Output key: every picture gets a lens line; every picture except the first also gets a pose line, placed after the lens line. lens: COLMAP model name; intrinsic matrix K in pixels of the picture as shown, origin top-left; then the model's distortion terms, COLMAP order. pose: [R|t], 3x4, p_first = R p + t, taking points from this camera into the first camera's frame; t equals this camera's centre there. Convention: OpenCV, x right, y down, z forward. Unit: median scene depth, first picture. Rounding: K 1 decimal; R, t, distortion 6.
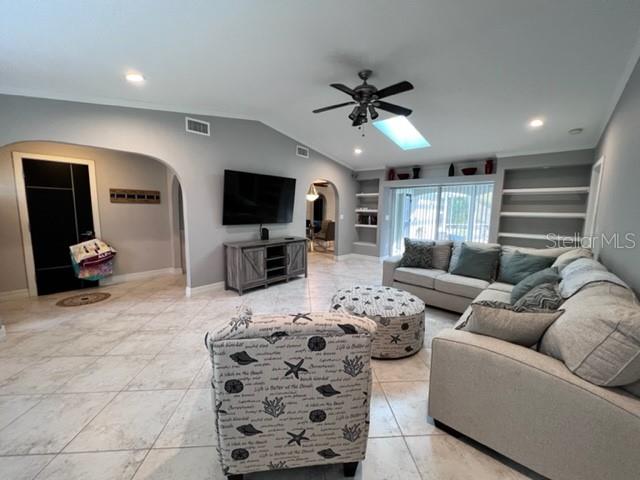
lens RADIAL K [[255.9, 0, 319.4], [0, 255.9, 240.5], [0, 0, 1]] dist [-0.001523, 0.000068]
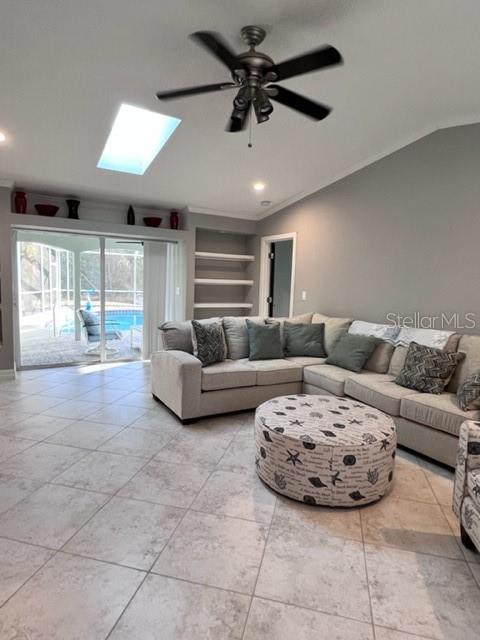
lens RADIAL K [[373.4, 0, 239.5], [0, 373.4, 320.8], [0, 0, 1]] dist [-0.001582, -0.001405]
pose [[0.308003, -0.105101, 0.945562, -0.415105], [0.088205, 0.992753, 0.081615, -0.063909], [-0.947288, 0.058265, 0.315041, 0.508266]]
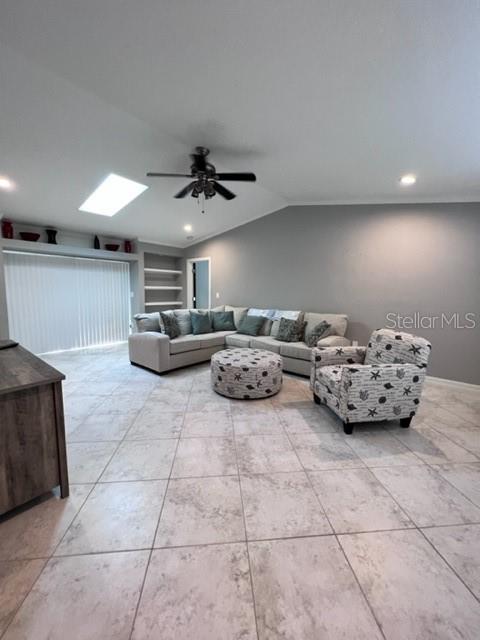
lens RADIAL K [[255.9, 0, 240.8], [0, 255.9, 319.5], [0, 0, 1]] dist [-0.001523, 0.000068]
pose [[-0.024706, -0.133183, 0.990784, -0.574172], [0.105406, 0.985215, 0.135062, -0.072724], [-0.994122, 0.107771, -0.010302, 0.585640]]
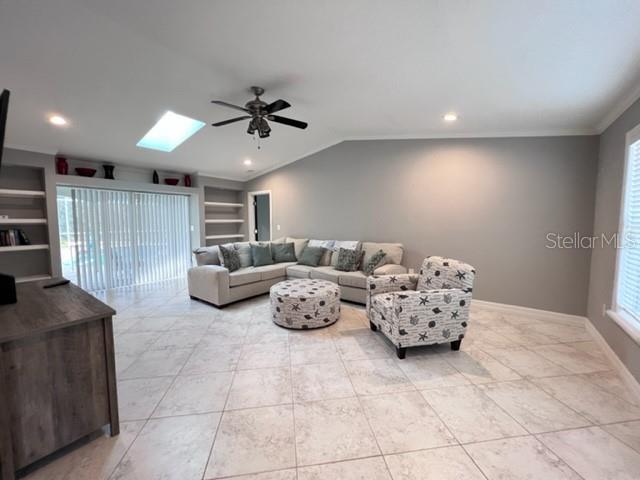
lens RADIAL K [[255.9, 0, 318.7], [0, 255.9, 239.8], [0, 0, 1]] dist [-0.001523, 0.000068]
pose [[-0.072690, -0.091237, 0.993173, -0.593402], [0.123736, 0.987289, 0.099753, -0.072563], [-0.989649, 0.130143, -0.060476, 0.561562]]
